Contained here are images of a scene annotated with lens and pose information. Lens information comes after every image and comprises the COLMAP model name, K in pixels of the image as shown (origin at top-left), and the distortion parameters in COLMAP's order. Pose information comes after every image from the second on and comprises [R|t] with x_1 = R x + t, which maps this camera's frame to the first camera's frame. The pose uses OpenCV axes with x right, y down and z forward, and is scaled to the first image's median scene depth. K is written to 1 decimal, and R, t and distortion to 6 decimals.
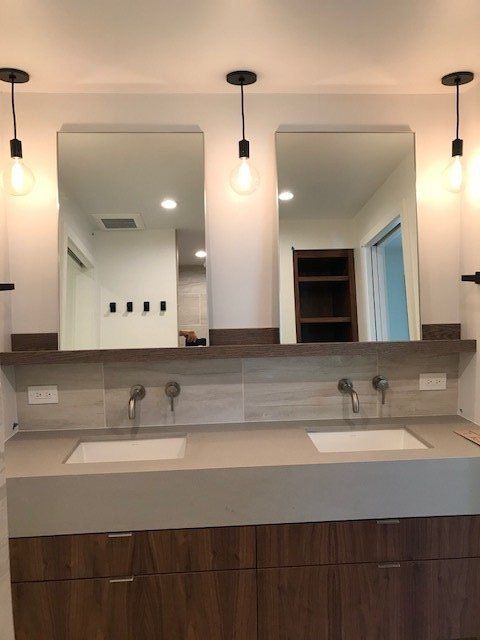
lens RADIAL K [[435.2, 0, 240.0], [0, 435.2, 320.0], [0, 0, 1]] dist [0.008320, 0.003483]
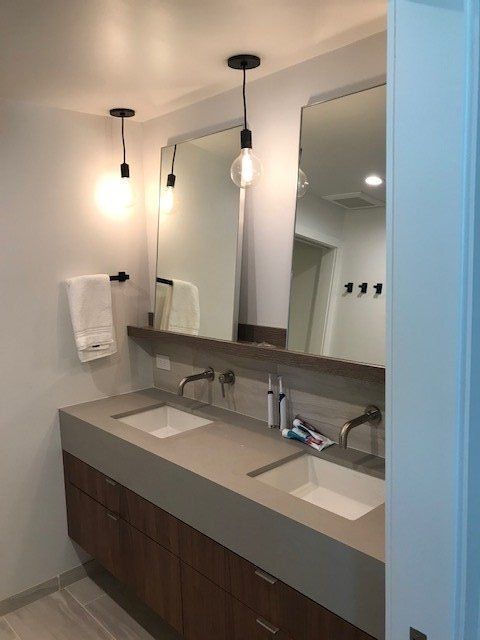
lens RADIAL K [[529.3, 0, 240.0], [0, 529.3, 320.0], [0, 0, 1]] dist [0.010375, 0.015131]
pose [[0.630521, 0.101349, -0.769527, 0.823003], [-0.051359, 0.994713, 0.088925, -0.091577], [0.774471, -0.016546, 0.632393, 0.220644]]
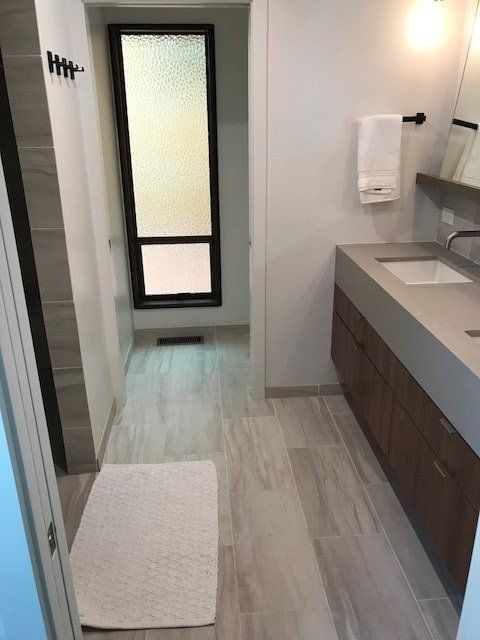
lens RADIAL K [[529.3, 0, 240.0], [0, 529.3, 320.0], [0, 0, 1]] dist [0.010375, 0.015131]
pose [[0.010216, 0.377007, -0.926154, 0.964862], [-0.075367, 0.923858, 0.375241, -0.061895], [0.997103, 0.065968, 0.037852, 0.407758]]
